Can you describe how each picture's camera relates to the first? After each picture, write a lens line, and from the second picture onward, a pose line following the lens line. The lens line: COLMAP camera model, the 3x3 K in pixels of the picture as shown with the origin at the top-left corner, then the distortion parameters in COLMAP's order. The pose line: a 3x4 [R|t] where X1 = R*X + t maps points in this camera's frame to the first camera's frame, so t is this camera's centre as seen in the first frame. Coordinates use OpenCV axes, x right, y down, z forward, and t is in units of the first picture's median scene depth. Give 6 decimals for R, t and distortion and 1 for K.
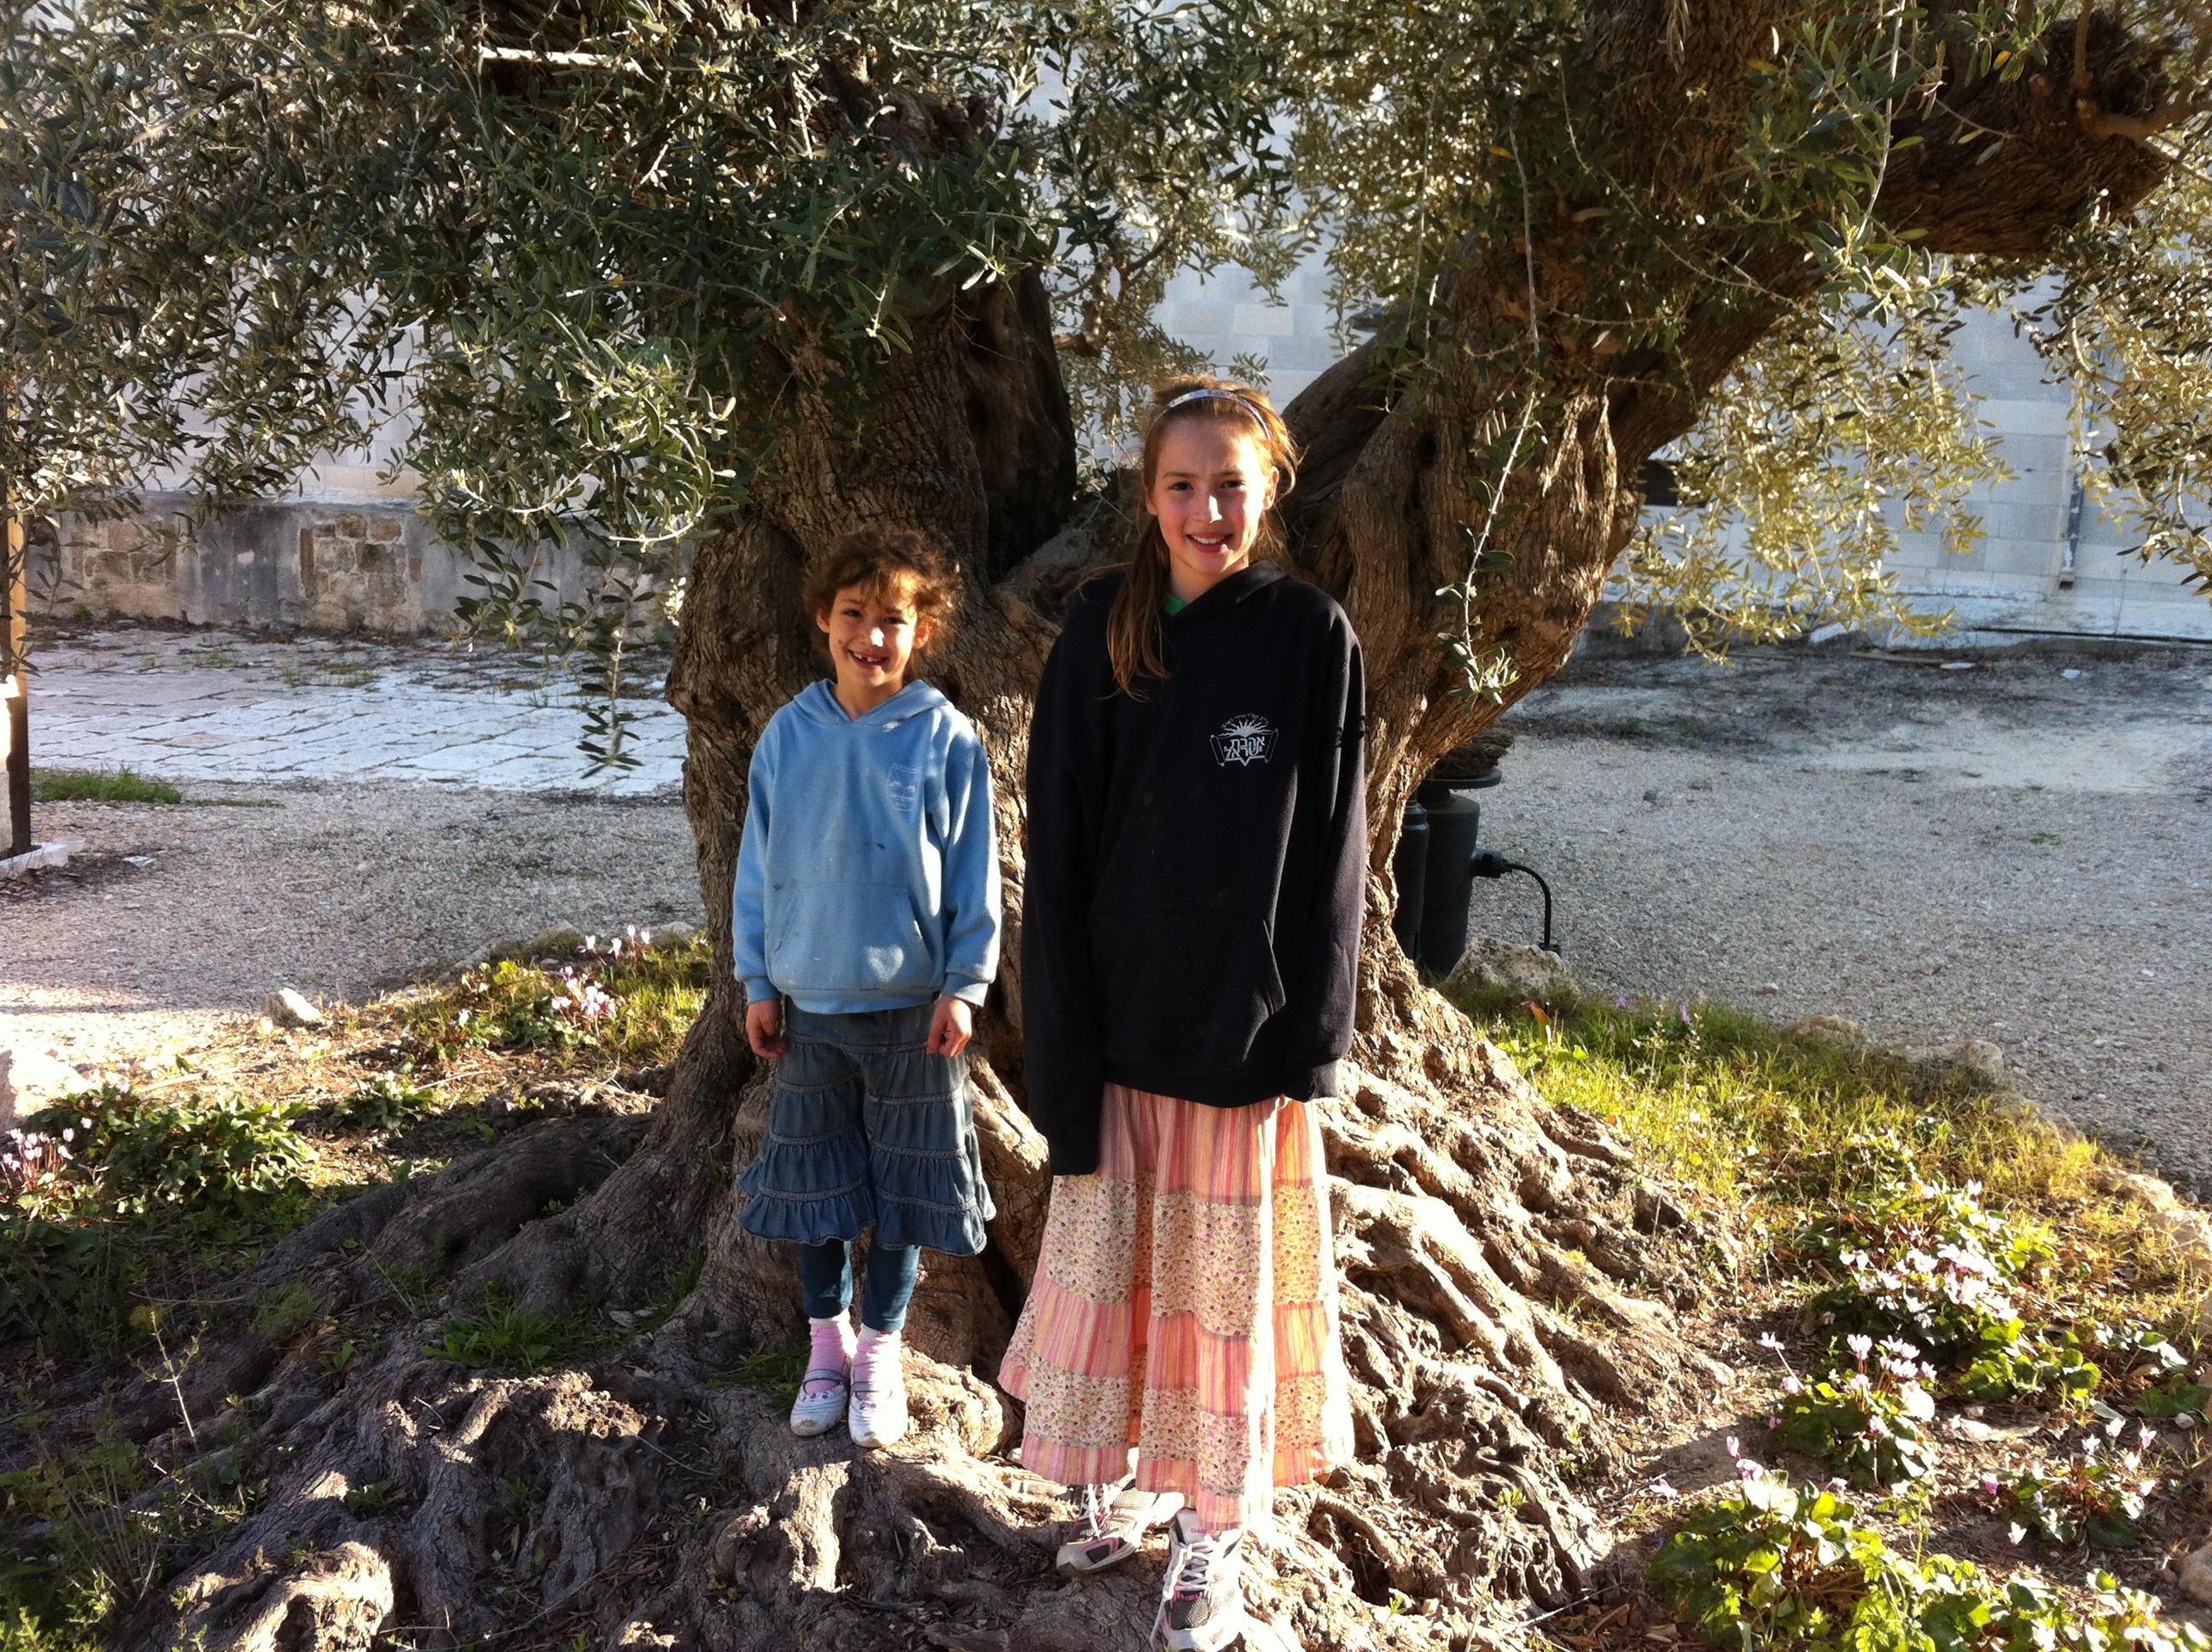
lens RADIAL K [[1897.5, 0, 1142.7], [0, 1897.5, 825.1], [0, 0, 1]] dist [0.065307, -0.131779]
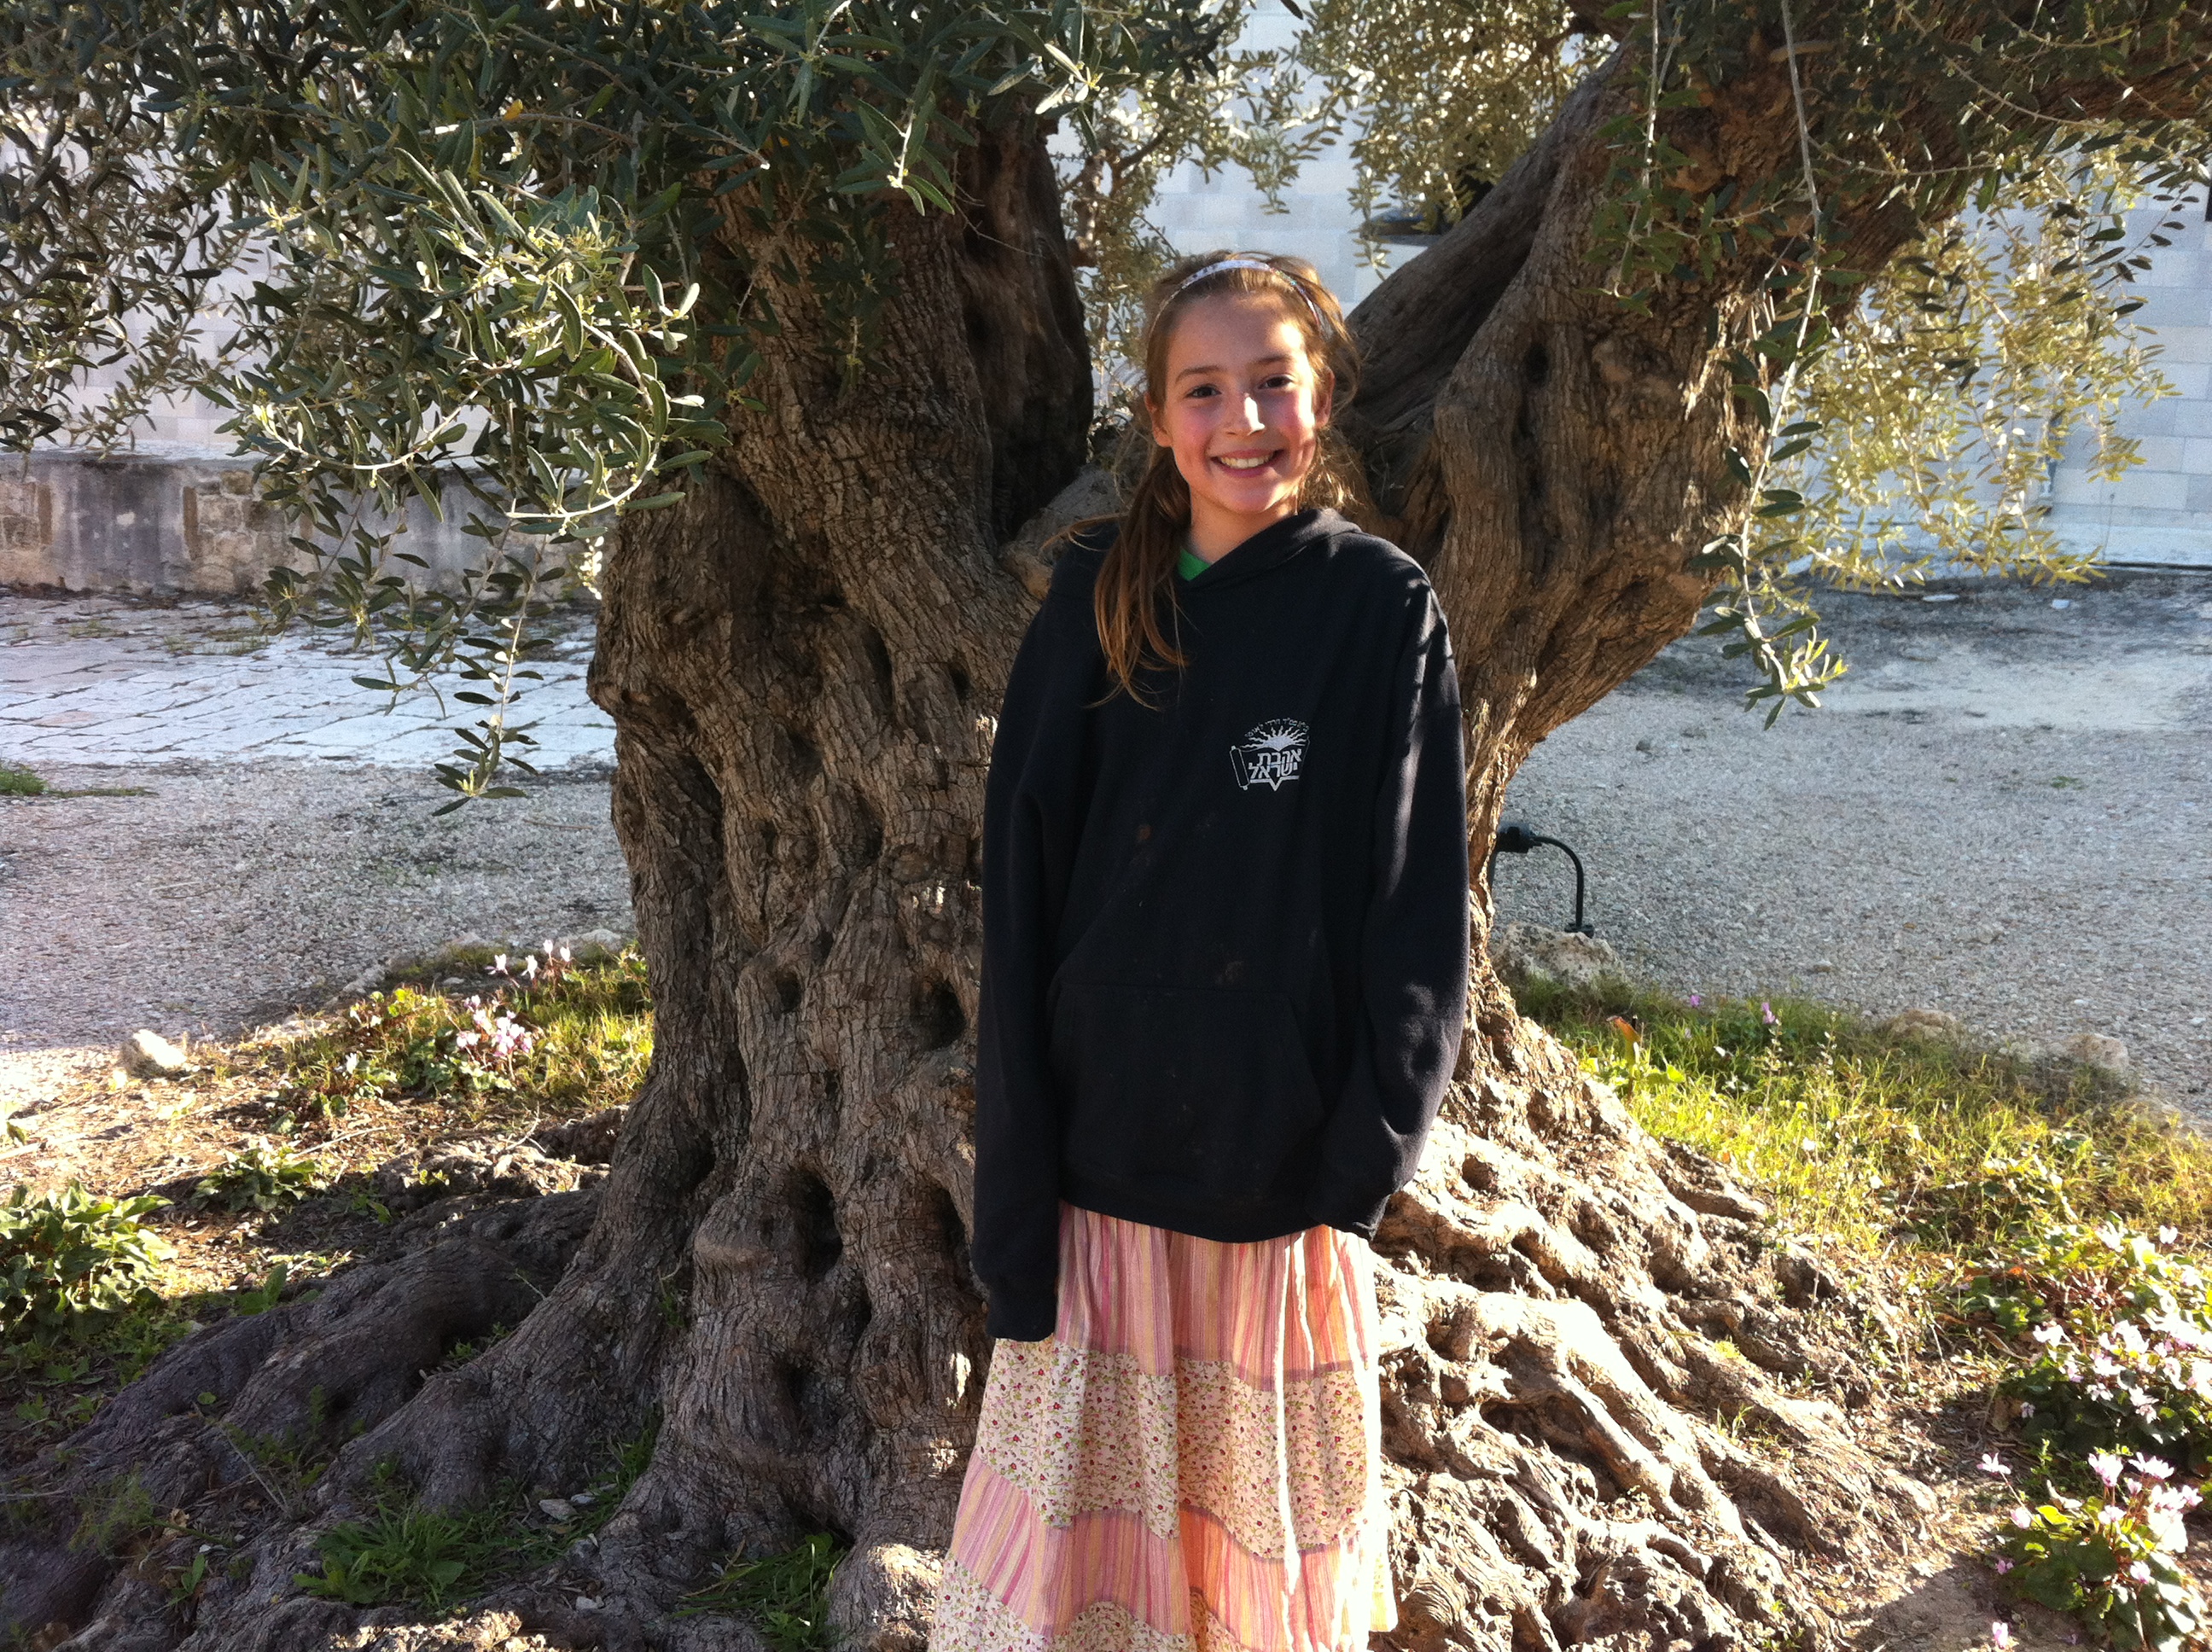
lens RADIAL K [[1897.5, 0, 1126.4], [0, 1897.5, 792.6], [0, 0, 1]] dist [0.065307, -0.131779]
pose [[0.999016, -0.026221, 0.035778, -0.059151], [0.025733, 0.999571, 0.014019, -0.034374], [-0.036130, -0.013085, 0.999261, 0.211324]]
